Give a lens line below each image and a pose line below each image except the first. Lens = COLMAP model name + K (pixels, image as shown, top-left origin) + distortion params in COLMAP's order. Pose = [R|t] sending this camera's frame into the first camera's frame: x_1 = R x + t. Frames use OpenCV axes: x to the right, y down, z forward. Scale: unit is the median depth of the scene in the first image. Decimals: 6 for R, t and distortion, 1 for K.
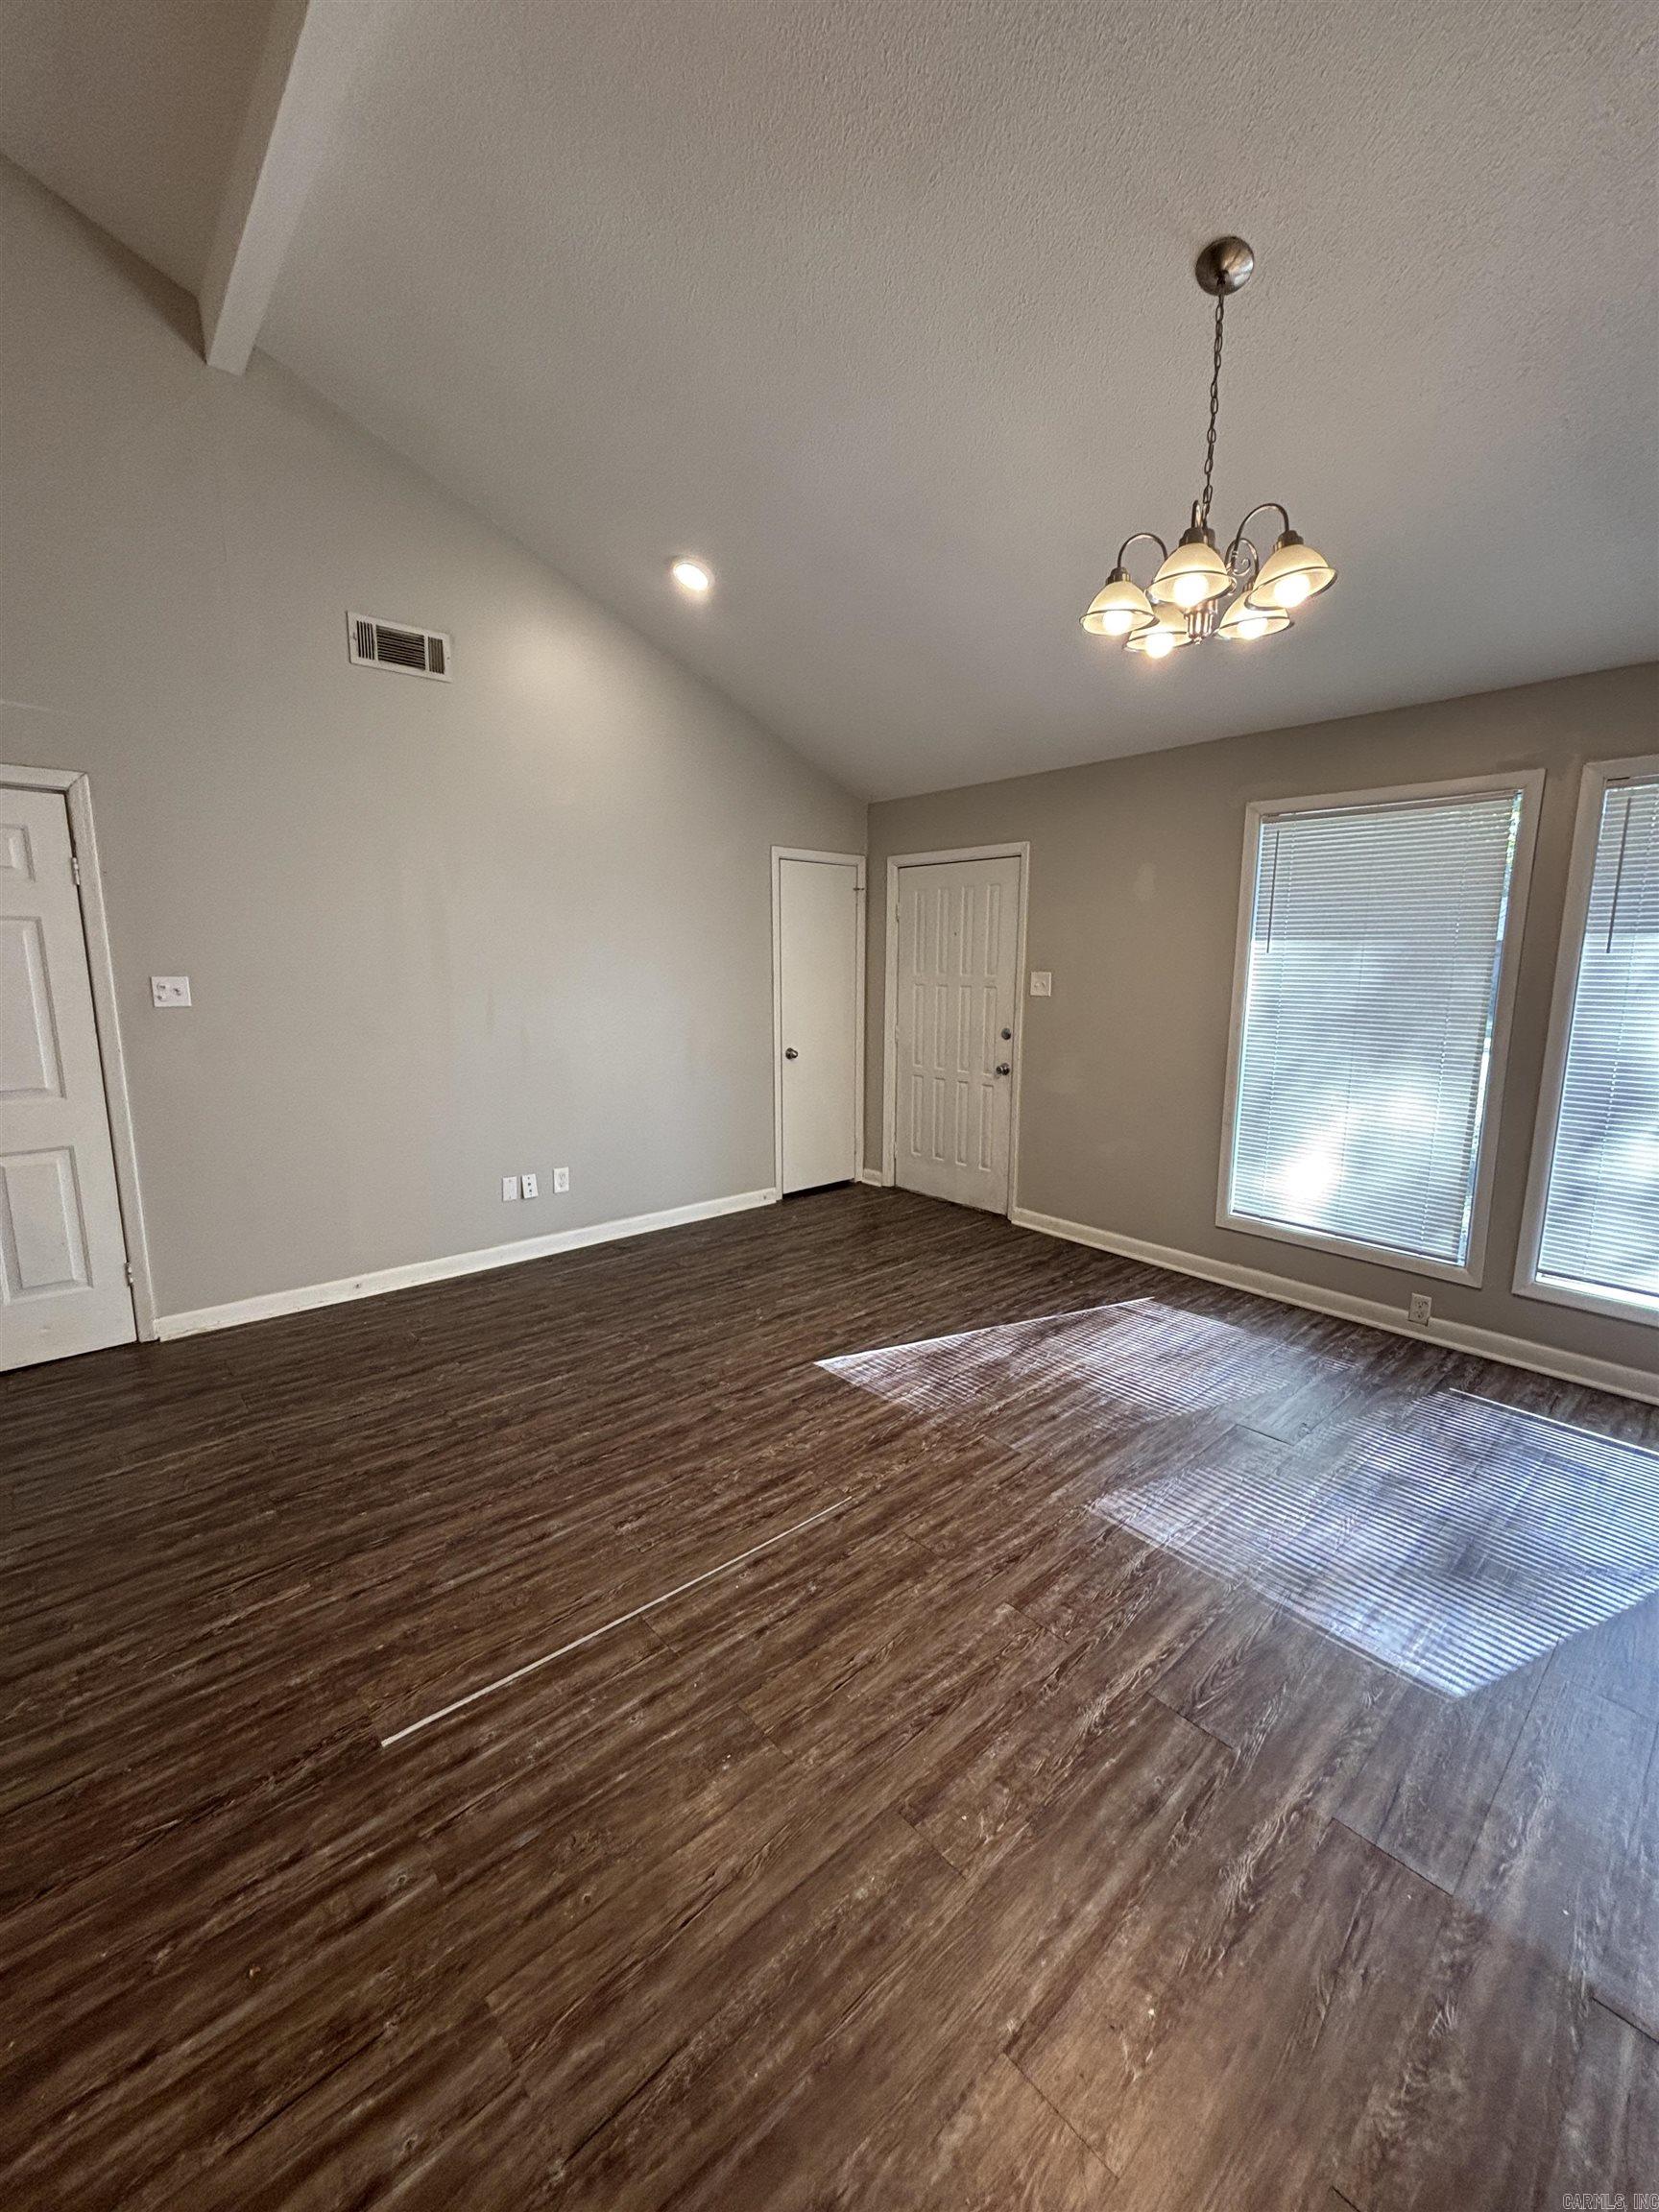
lens RADIAL K [[891.8, 0, 828.4], [0, 891.8, 1106.8], [0, 0, 1]] dist [-0.000173, 0.000681]
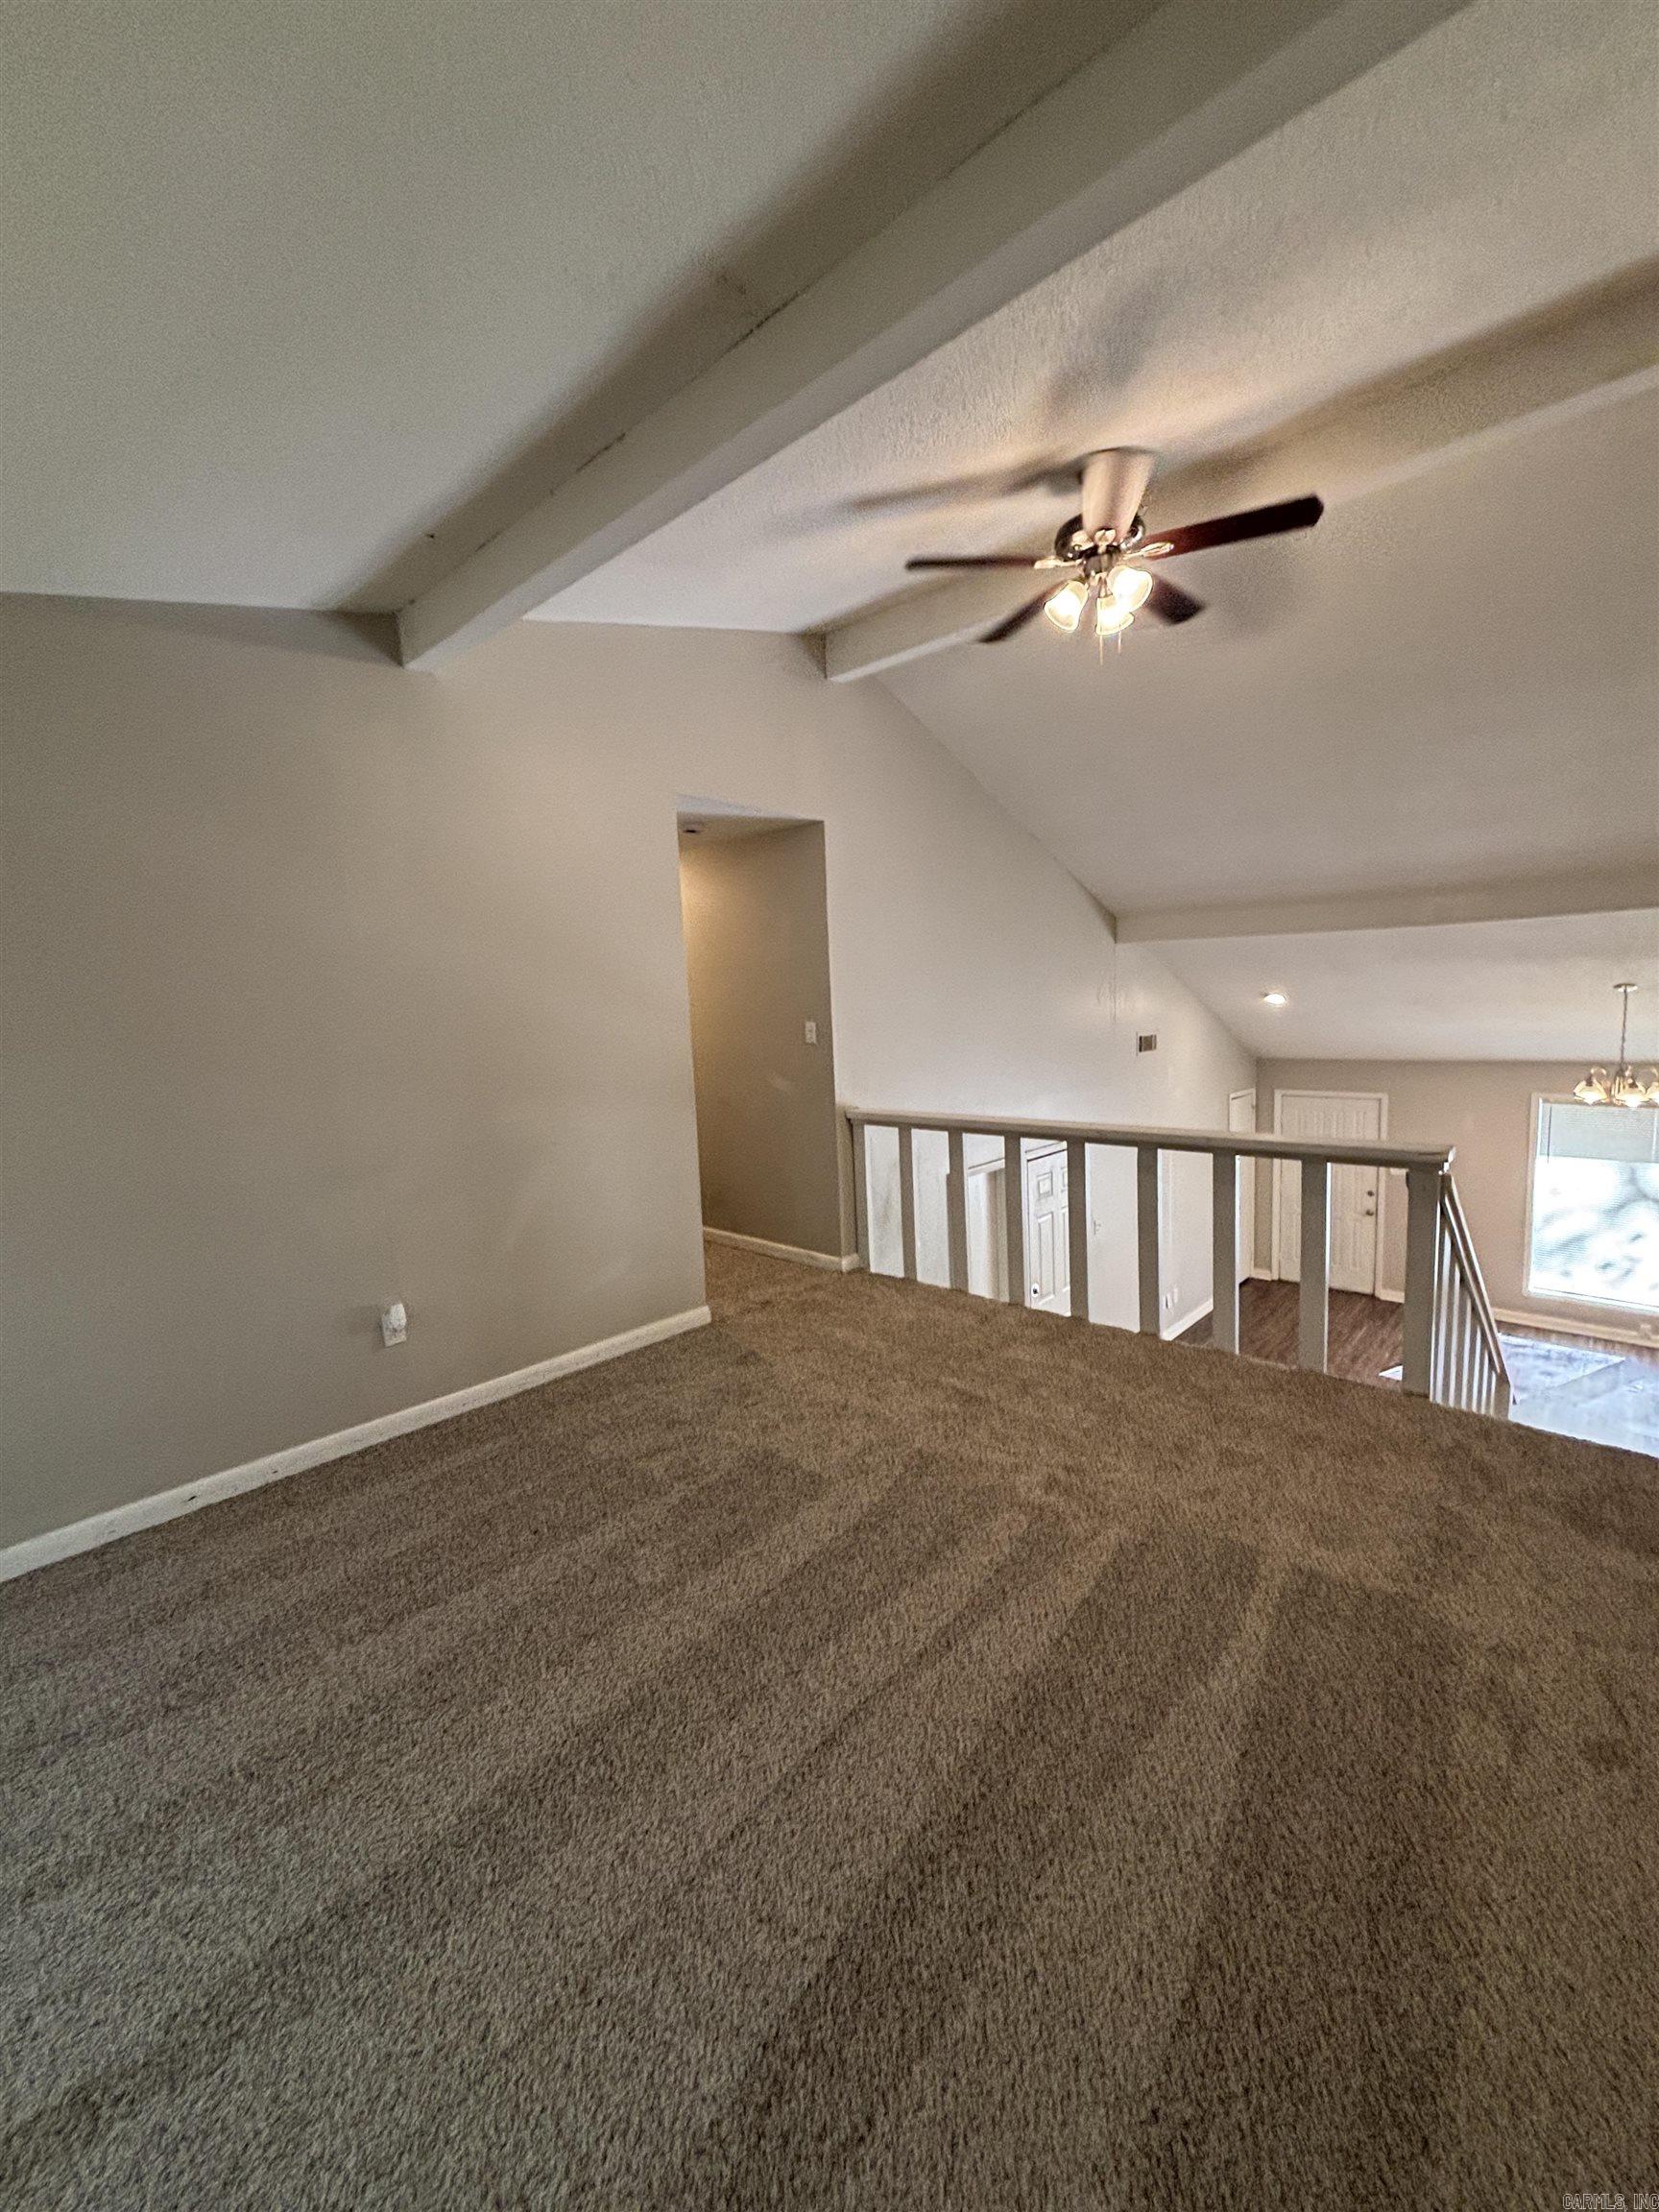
lens RADIAL K [[891.8, 0, 825.3], [0, 891.8, 1109.5], [0, 0, 1]] dist [-0.000173, 0.000681]
pose [[0.994837, -0.055449, 0.084996, -1.733557], [0.059501, 0.997173, -0.045897, -0.389084], [-0.082210, 0.050717, 0.995324, -1.192036]]
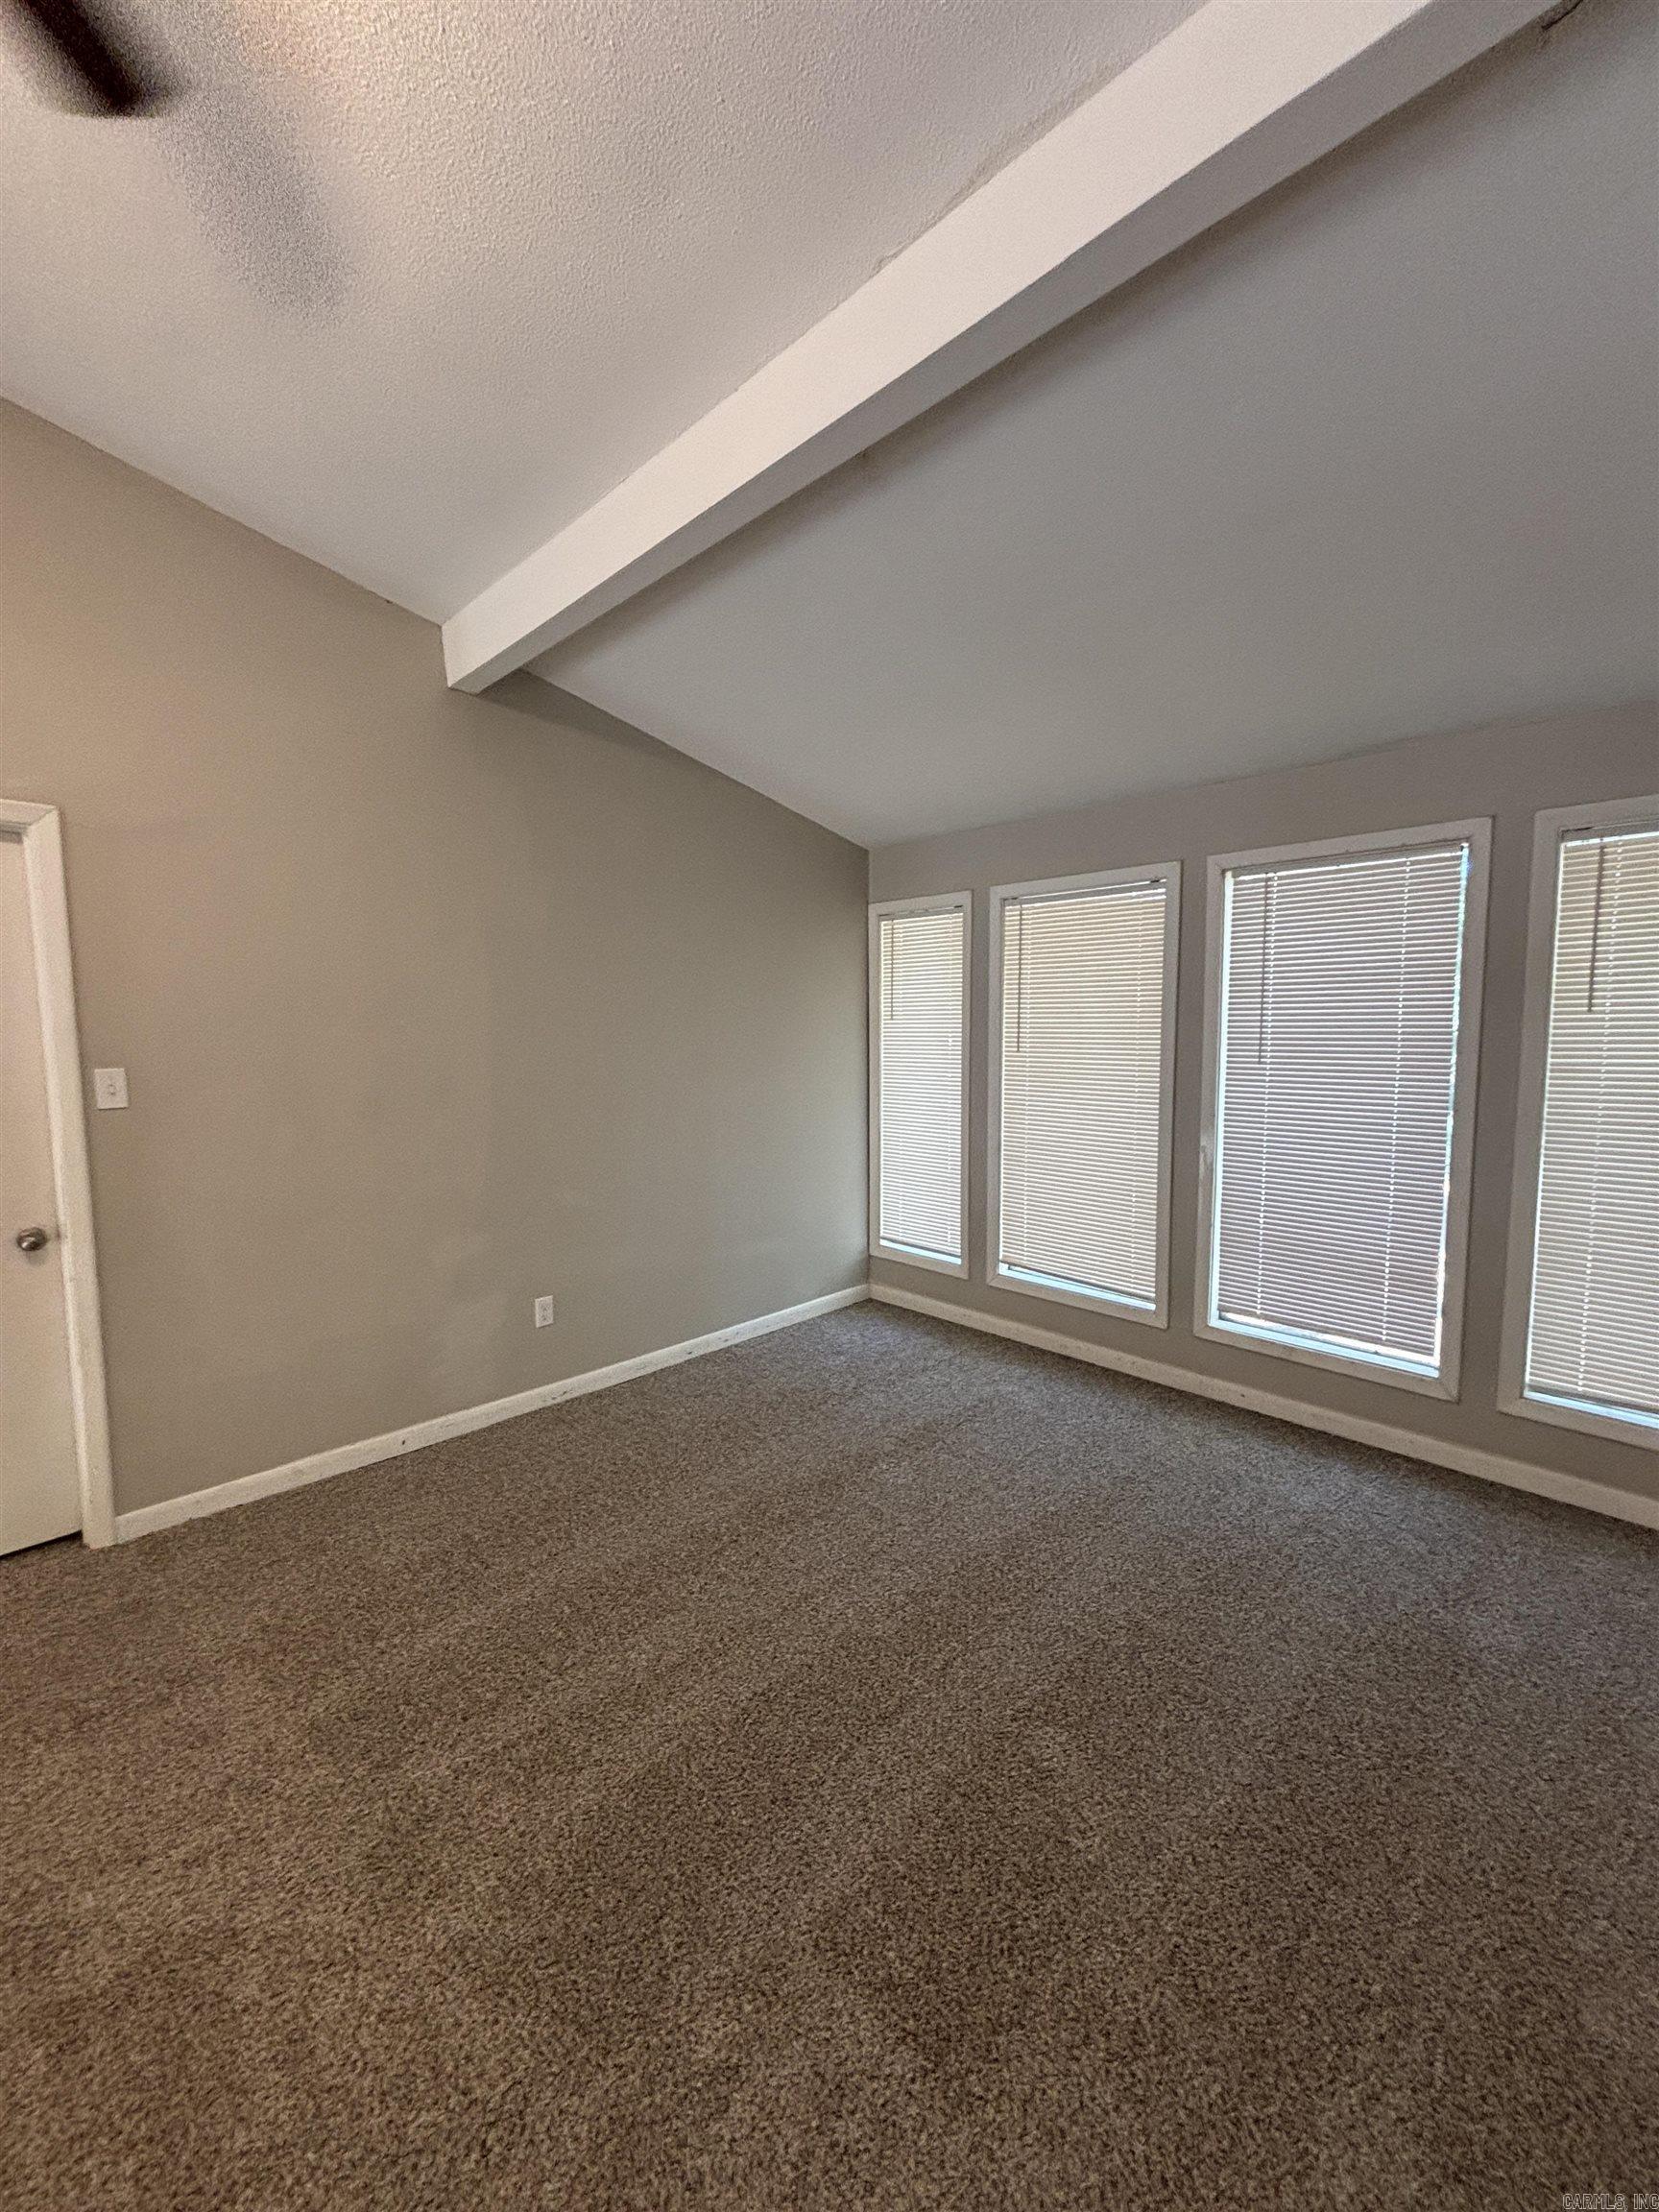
lens RADIAL K [[891.8, 0, 829.1], [0, 891.8, 1103.4], [0, 0, 1]] dist [-0.000173, 0.000681]
pose [[-0.998850, 0.005155, -0.047662, -1.659209], [-0.006862, 0.968589, 0.248573, -0.608025], [0.047446, 0.248614, -0.967440, 0.102371]]
